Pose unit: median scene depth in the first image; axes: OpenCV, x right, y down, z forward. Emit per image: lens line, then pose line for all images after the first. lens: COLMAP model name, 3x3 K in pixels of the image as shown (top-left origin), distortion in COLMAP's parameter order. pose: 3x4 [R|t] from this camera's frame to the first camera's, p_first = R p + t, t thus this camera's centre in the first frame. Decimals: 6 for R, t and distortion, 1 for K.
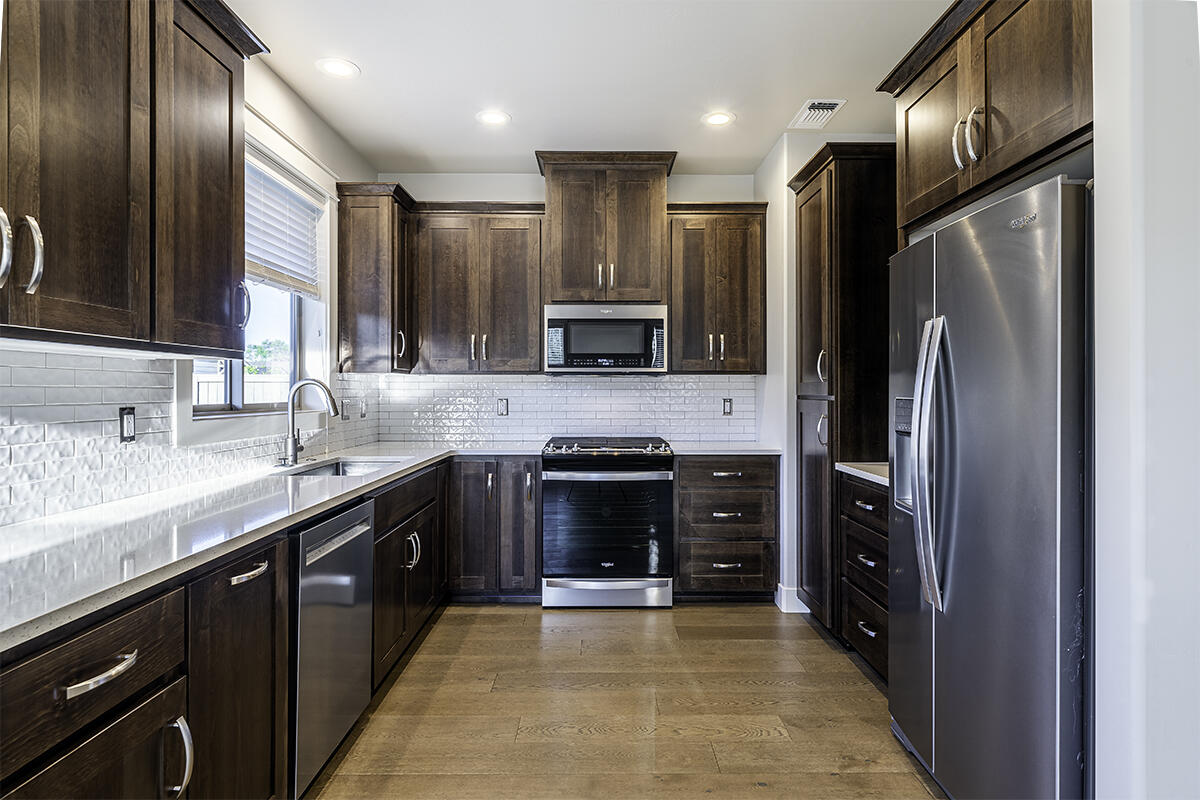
lens RADIAL K [[642.2, 0, 599.1], [0, 642.2, 389.5], [0, 0, 1]] dist [0.000181, -0.000213]
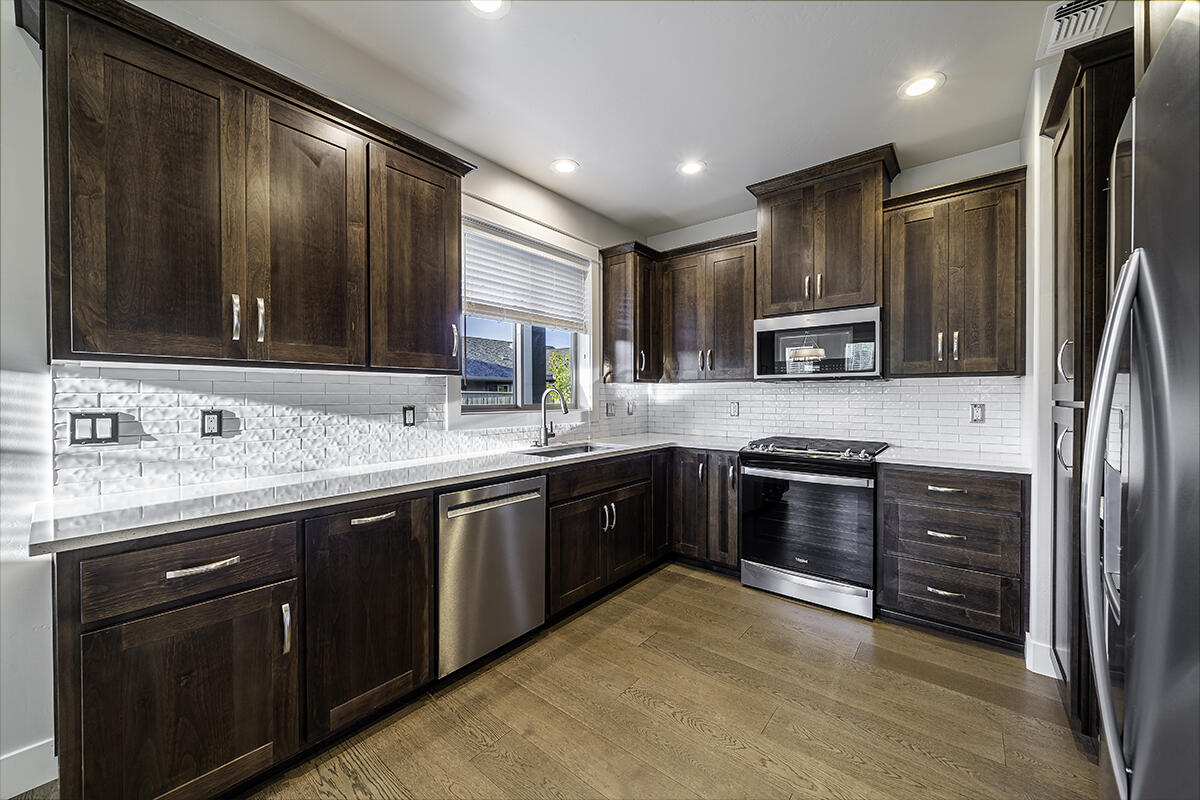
lens RADIAL K [[447.1, 0, 600.0], [0, 447.1, 400.0], [0, 0, 1]] dist [-0.000798, -0.000192]
pose [[0.772683, 0.004293, -0.634778, 0.219702], [0.003298, 0.999936, 0.010777, 0.000606], [0.634784, -0.010420, 0.772620, 0.225043]]
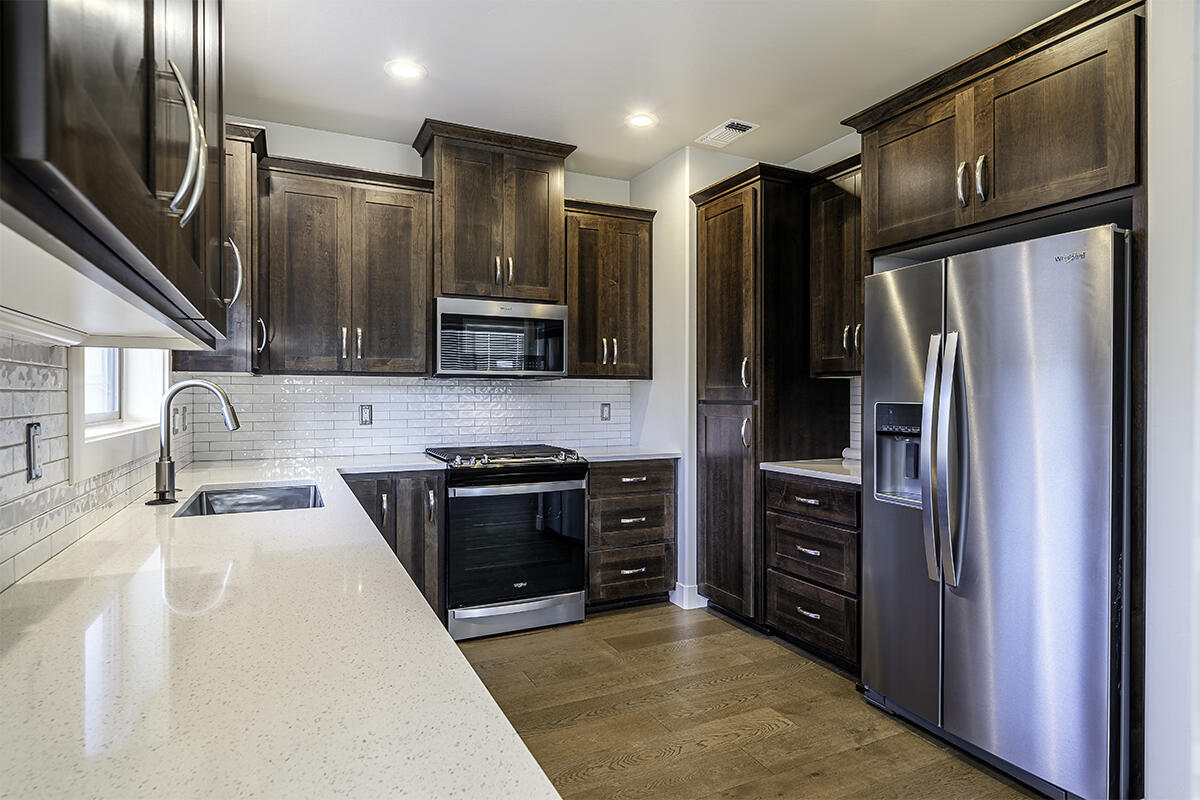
lens RADIAL K [[650.2, 0, 600.0], [0, 650.2, 400.0], [0, 0, 1]] dist [-0.002617, -0.000304]
pose [[0.902516, -0.002362, 0.430649, -0.281058], [-0.001744, 0.999957, 0.009140, -0.000672], [-0.430652, -0.009000, 0.902473, 0.112617]]
